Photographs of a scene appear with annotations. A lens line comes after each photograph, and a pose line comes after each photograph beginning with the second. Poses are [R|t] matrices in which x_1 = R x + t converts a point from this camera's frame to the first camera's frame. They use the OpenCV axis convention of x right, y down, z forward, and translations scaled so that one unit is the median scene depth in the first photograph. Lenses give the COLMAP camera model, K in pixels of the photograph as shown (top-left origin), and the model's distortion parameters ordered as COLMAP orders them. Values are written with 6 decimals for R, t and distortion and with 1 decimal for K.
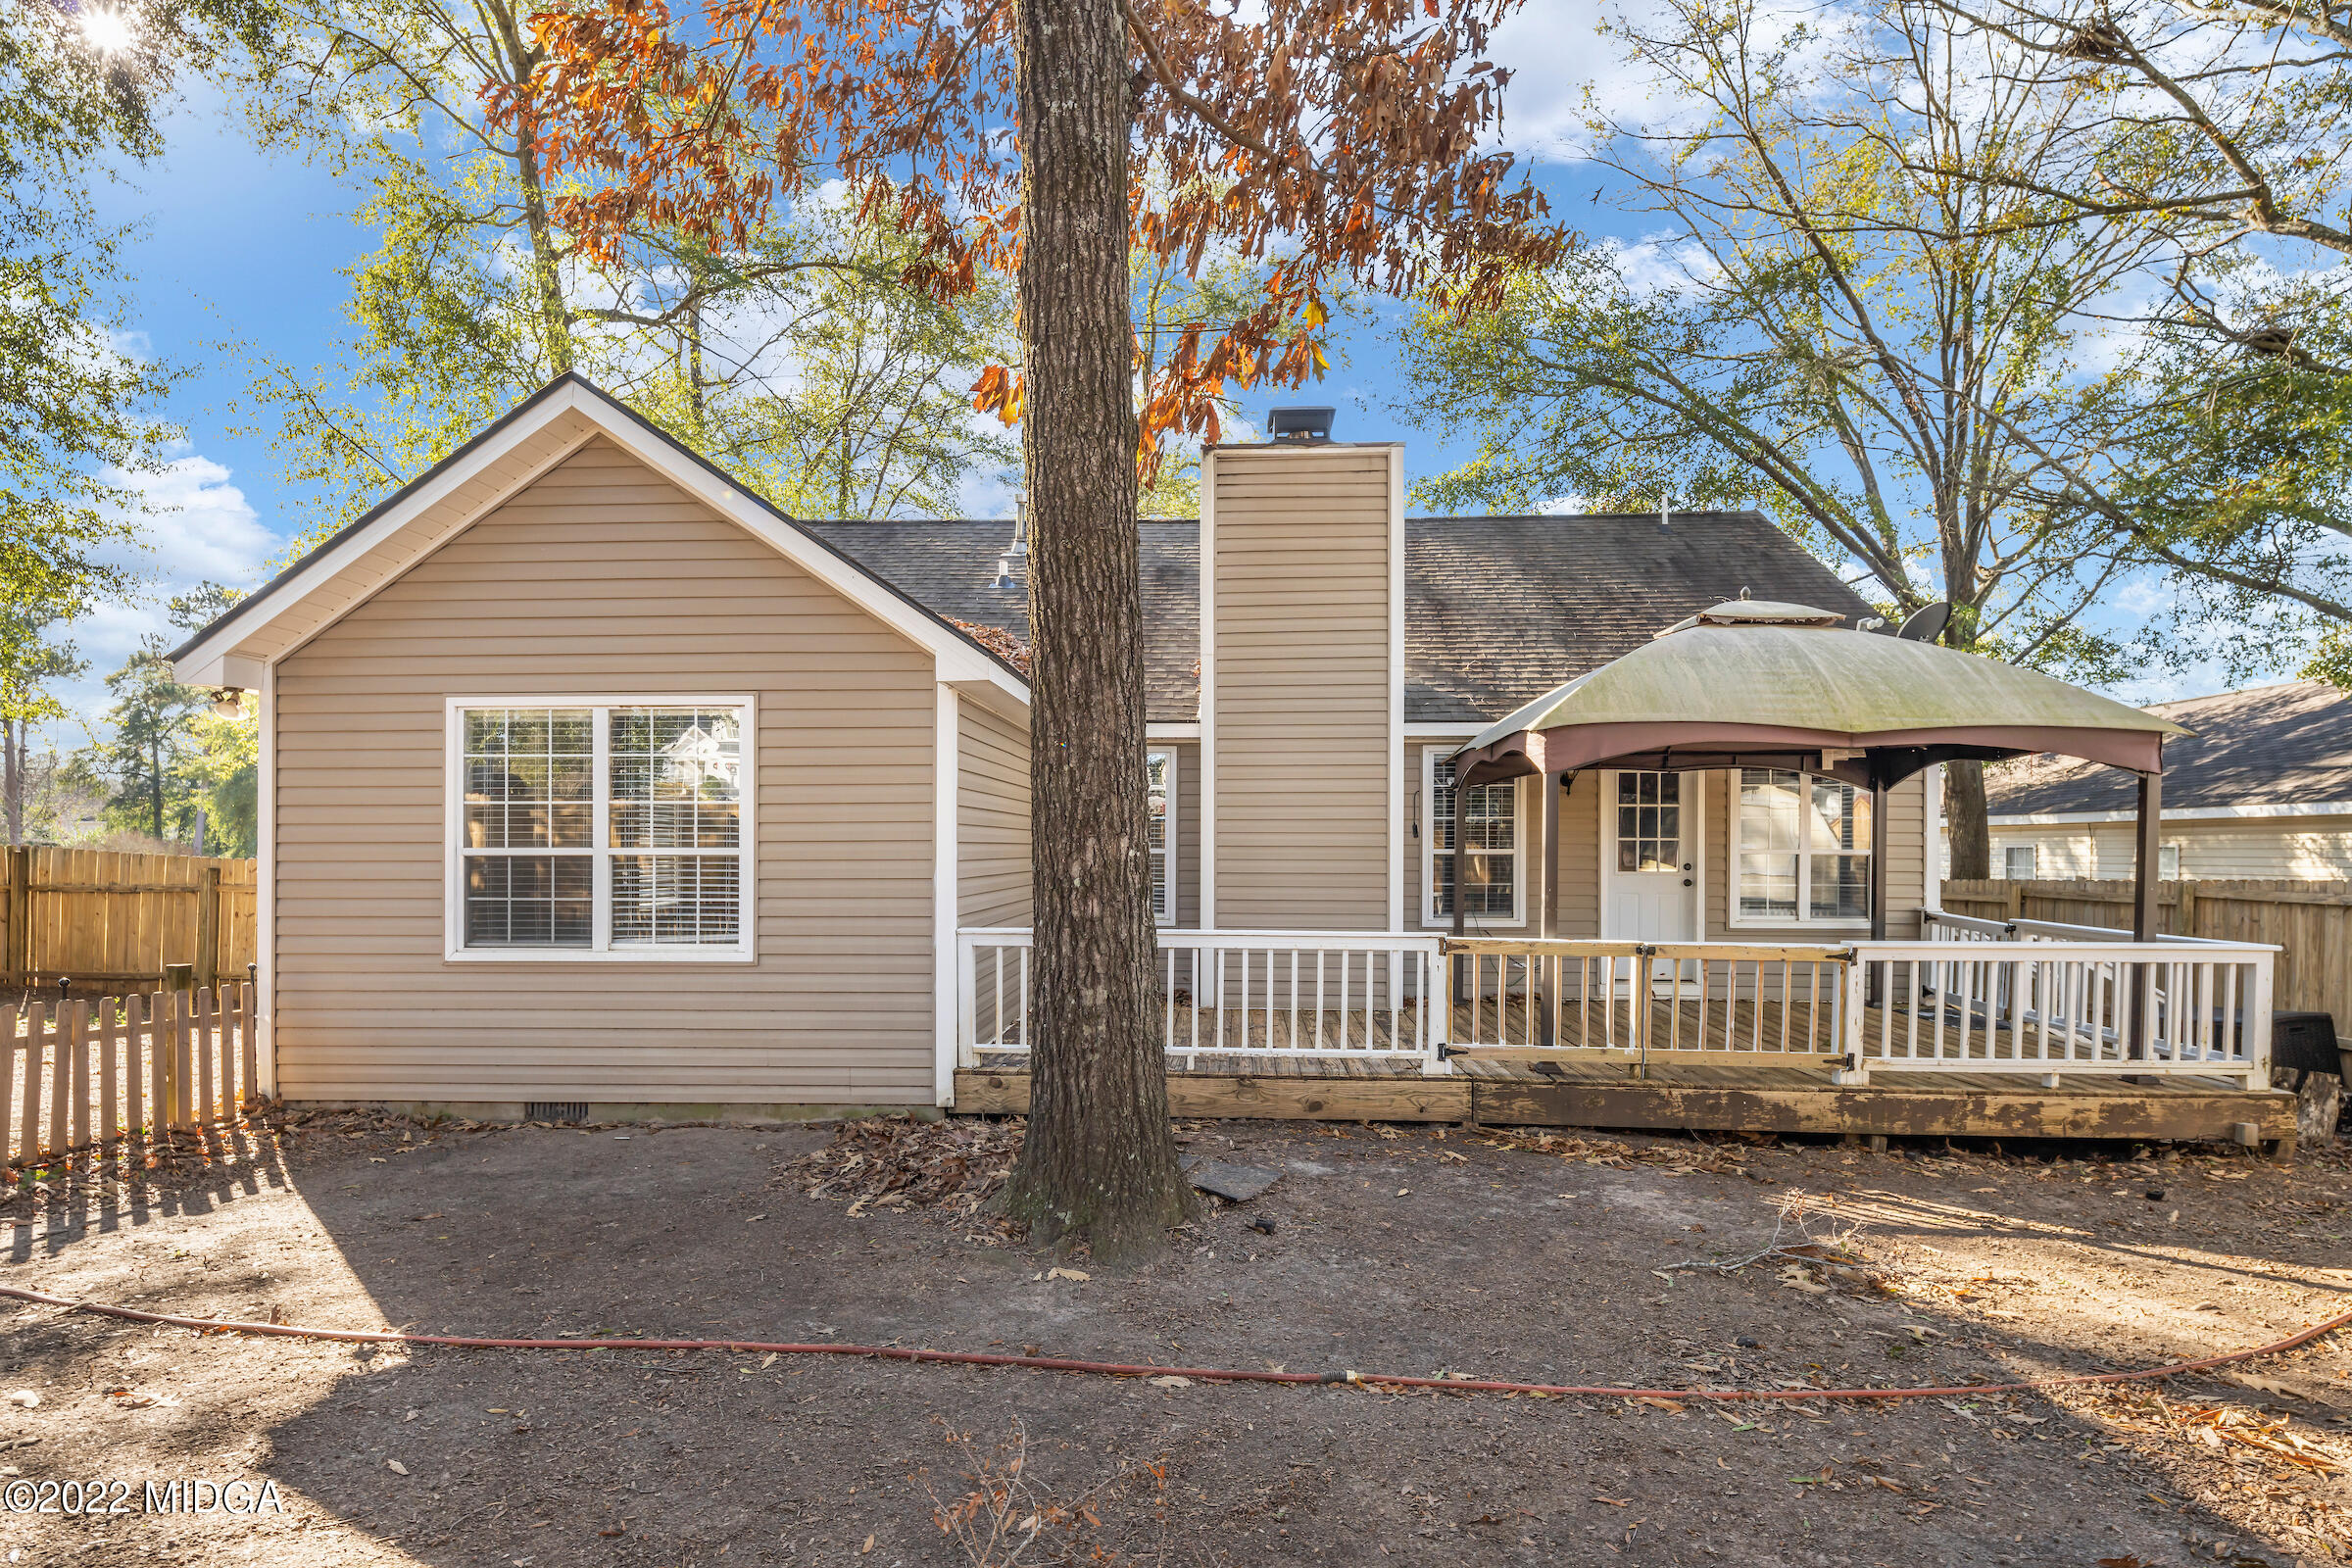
lens RADIAL K [[1138.5, 0, 1186.8], [0, 1138.5, 805.4], [0, 0, 1]] dist [0.001602, -0.001808]
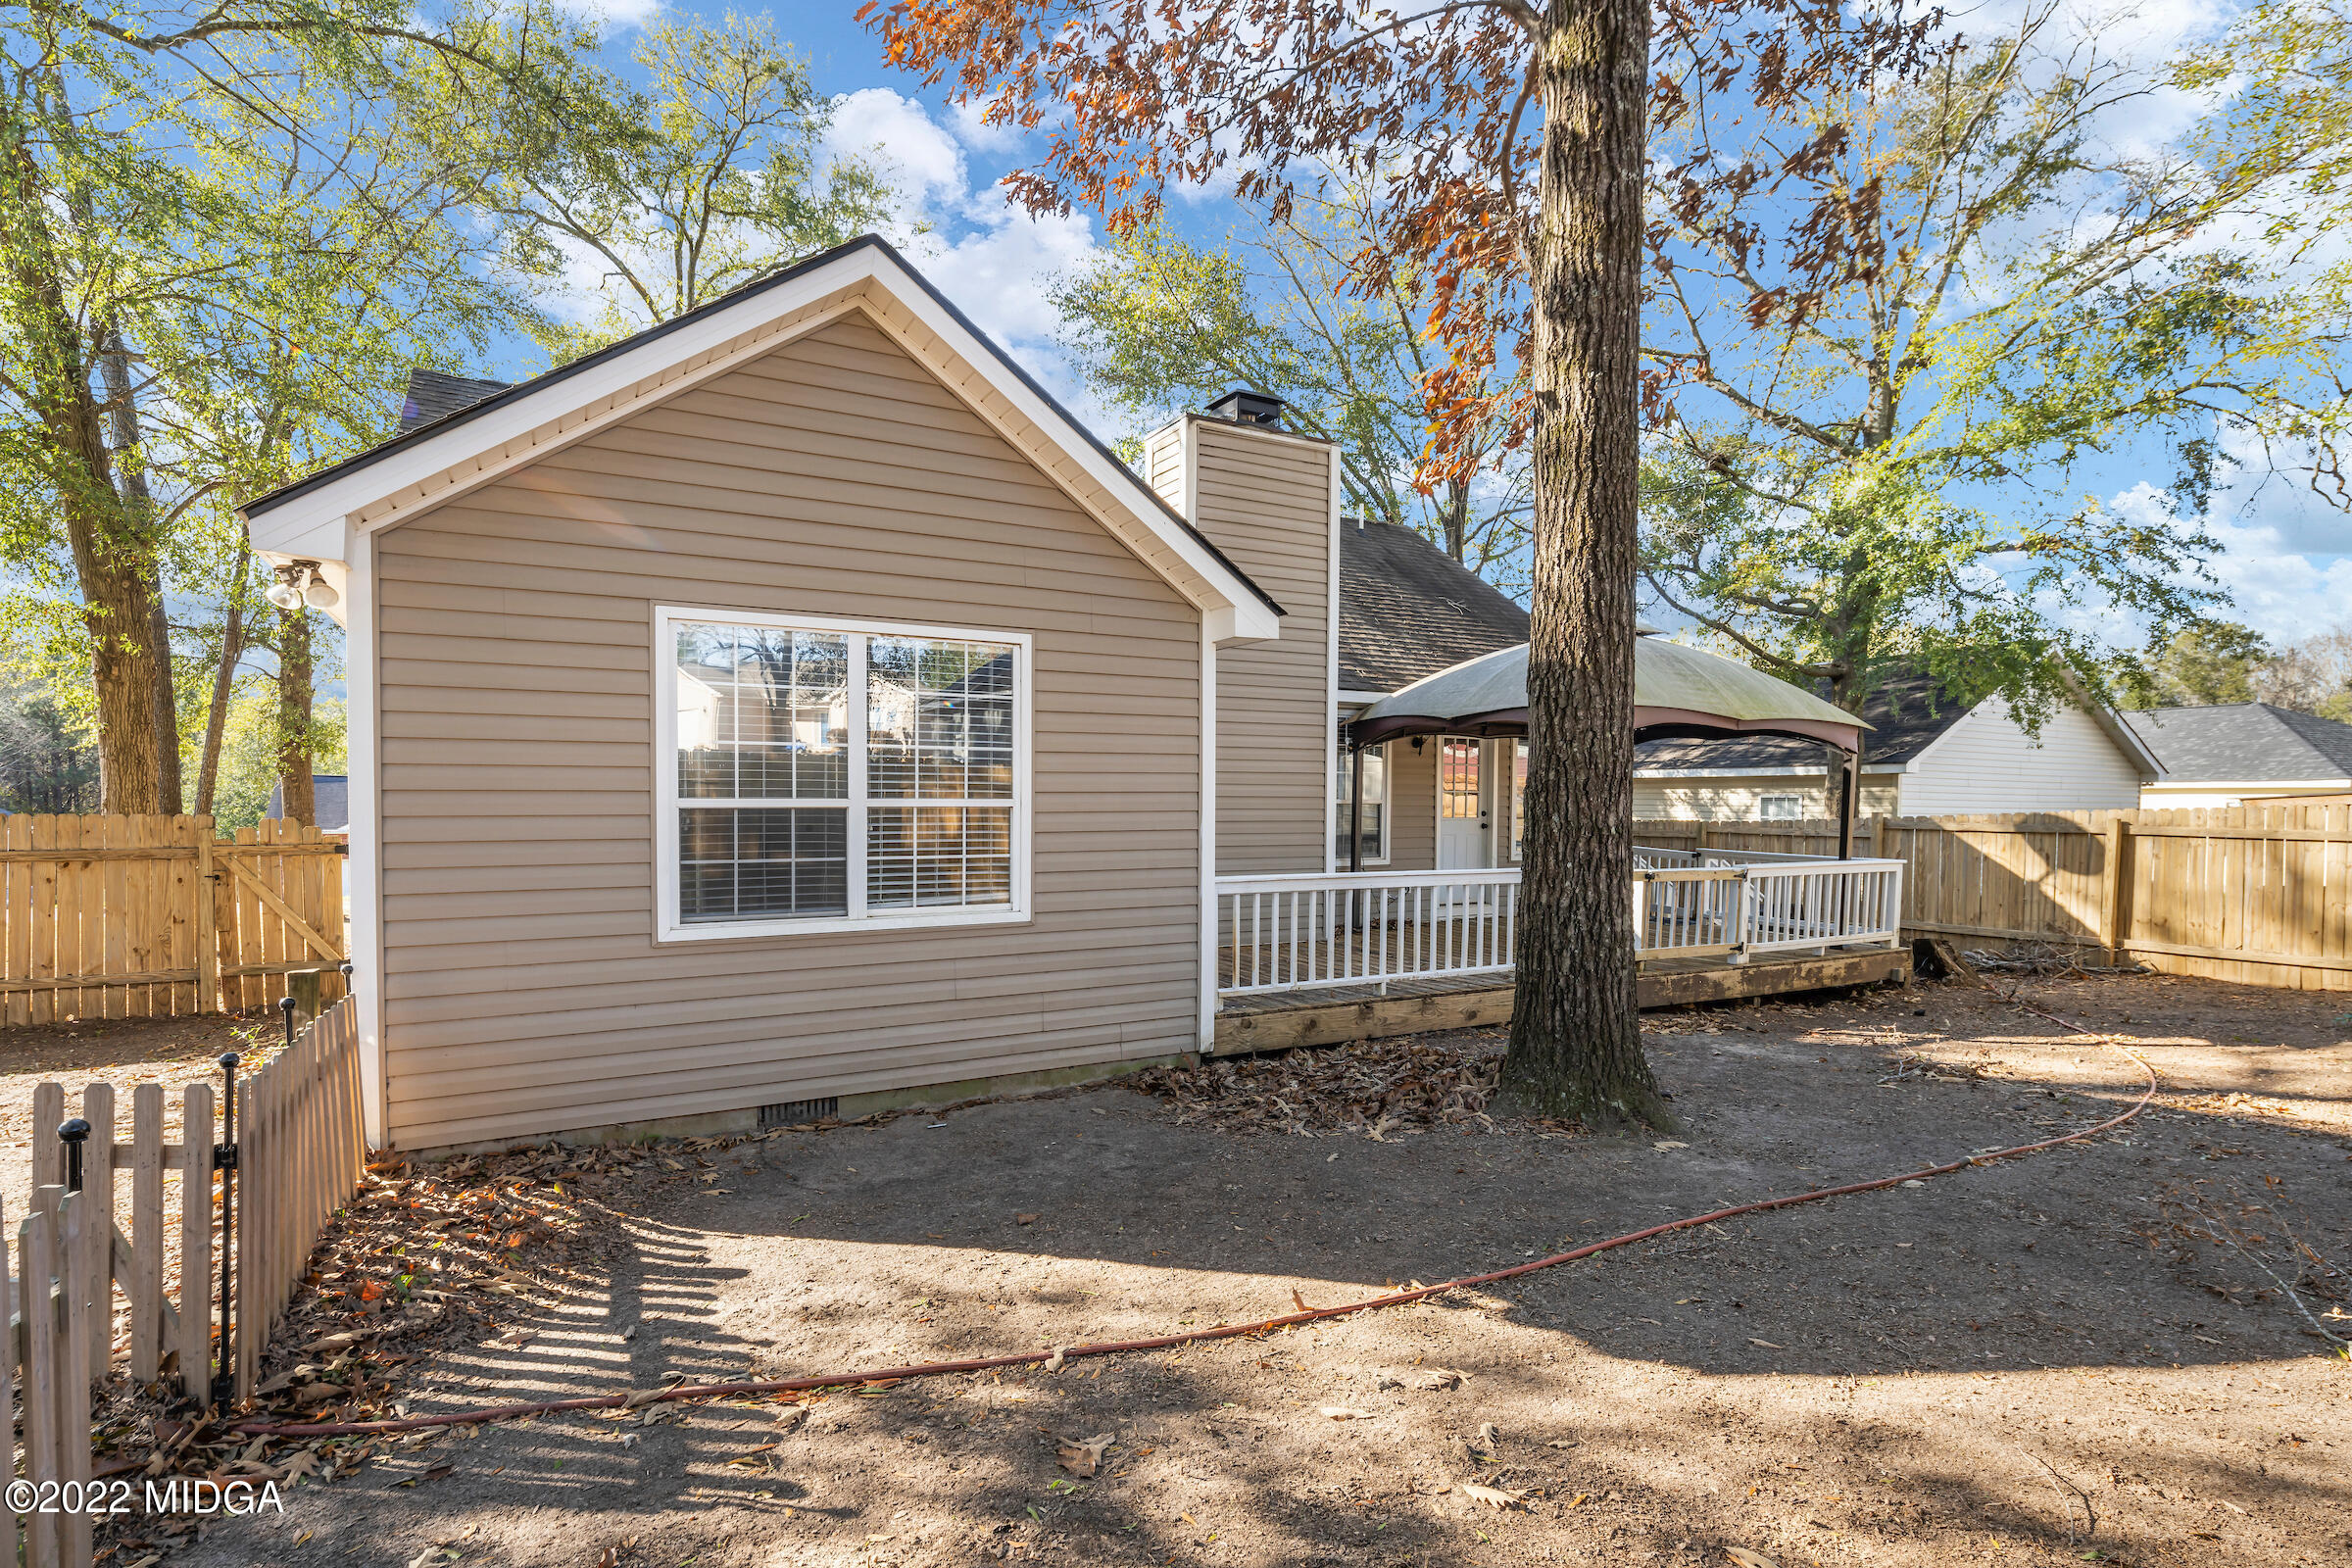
lens RADIAL K [[1136.2, 0, 1176.0], [0, 1136.2, 784.0], [0, 0, 1]] dist [0.004514, 0.000647]
pose [[0.850980, 0.008470, 0.525130, -0.772025], [-0.022917, 0.999516, 0.021015, 0.003009], [-0.524698, -0.029918, 0.850762, 0.151035]]
